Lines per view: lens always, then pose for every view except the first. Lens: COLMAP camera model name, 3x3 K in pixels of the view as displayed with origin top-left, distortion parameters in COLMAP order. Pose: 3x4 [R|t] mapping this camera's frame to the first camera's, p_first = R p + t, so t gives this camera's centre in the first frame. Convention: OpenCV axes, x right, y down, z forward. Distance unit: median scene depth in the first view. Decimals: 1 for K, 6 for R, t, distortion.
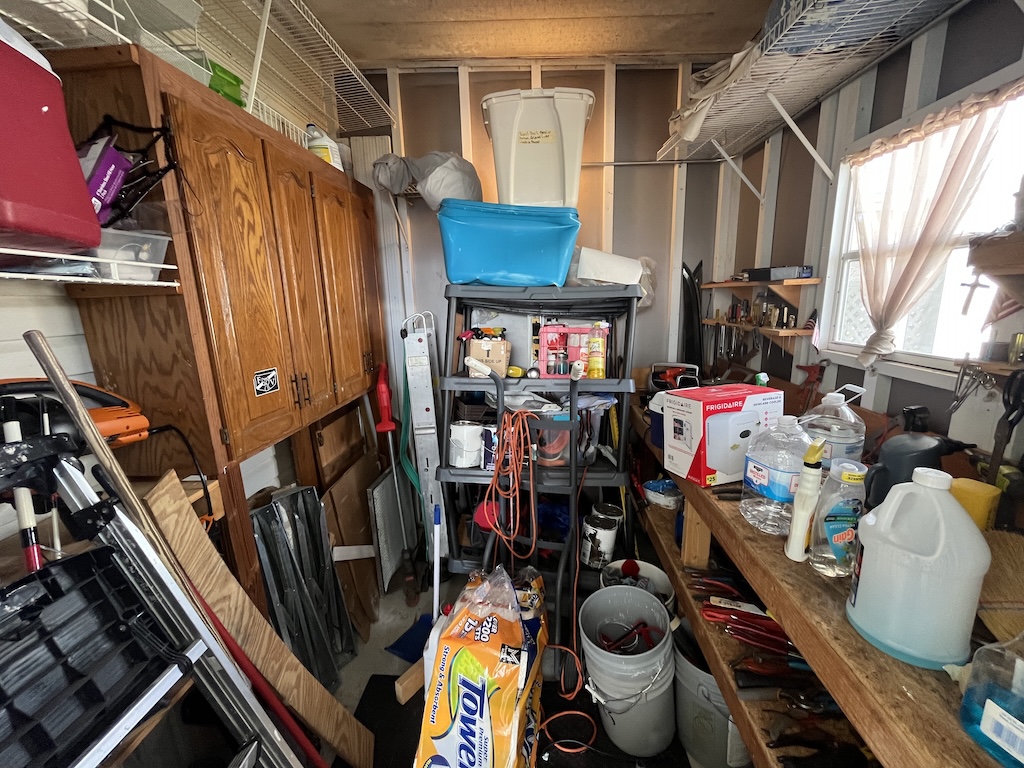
lens RADIAL K [[415.1, 0, 509.4], [0, 415.1, 381.7], [0, 0, 1]] dist [-0.002443, 0.000337]
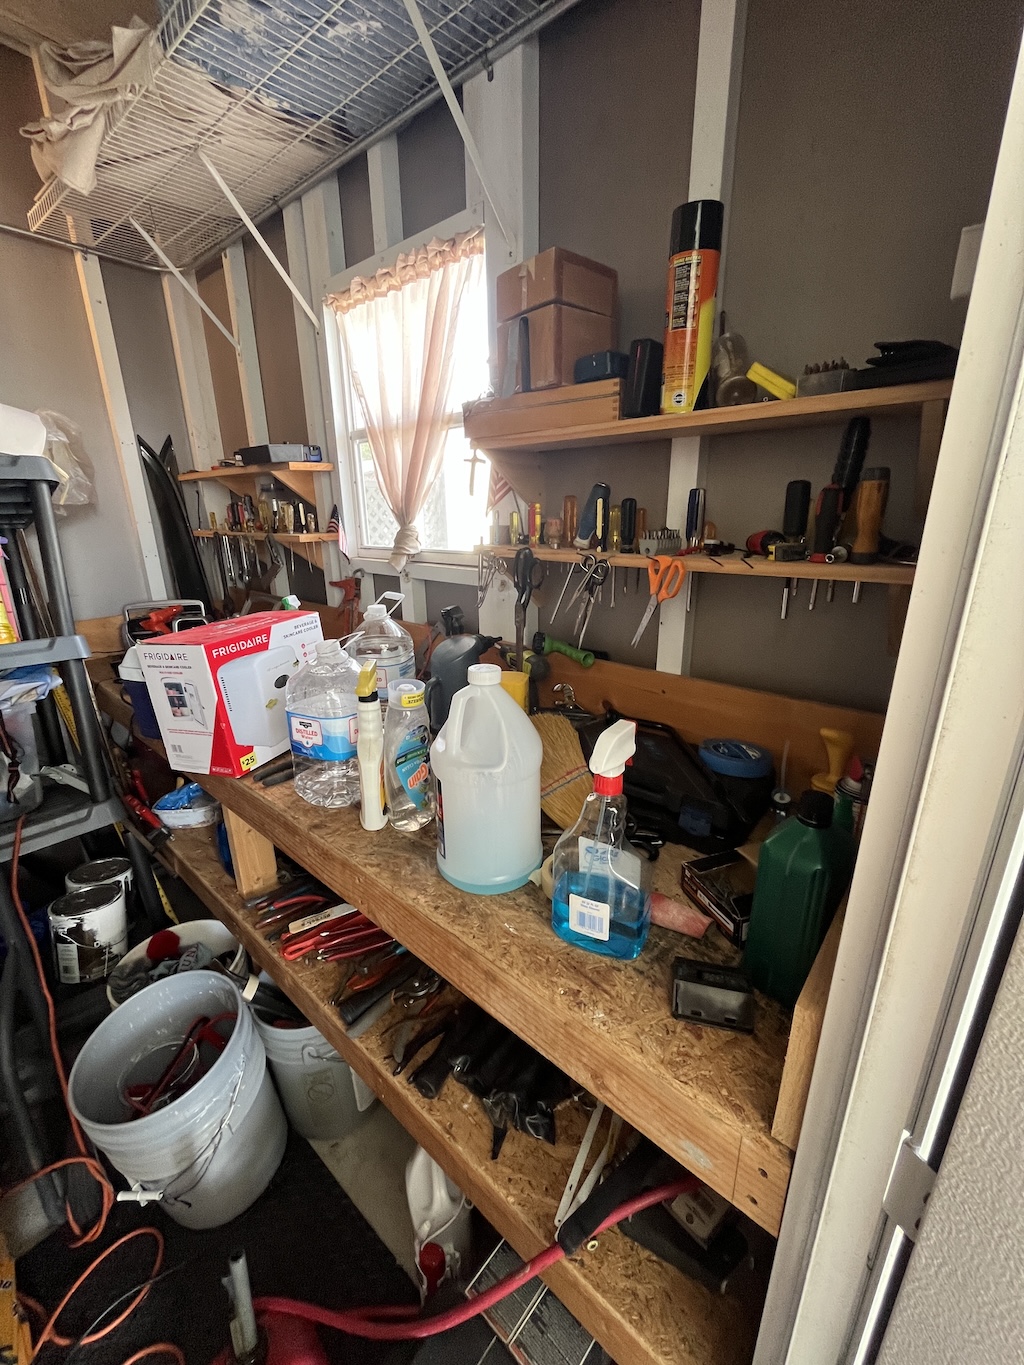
lens RADIAL K [[553.3, 0, 514.3], [0, 553.3, 679.5], [0, 0, 1]] dist [-0.002443, 0.000337]
pose [[0.606042, -0.220680, 0.764208, 0.087894], [0.156686, 0.975041, 0.157304, 0.032974], [-0.779847, 0.024408, 0.625494, 0.110876]]
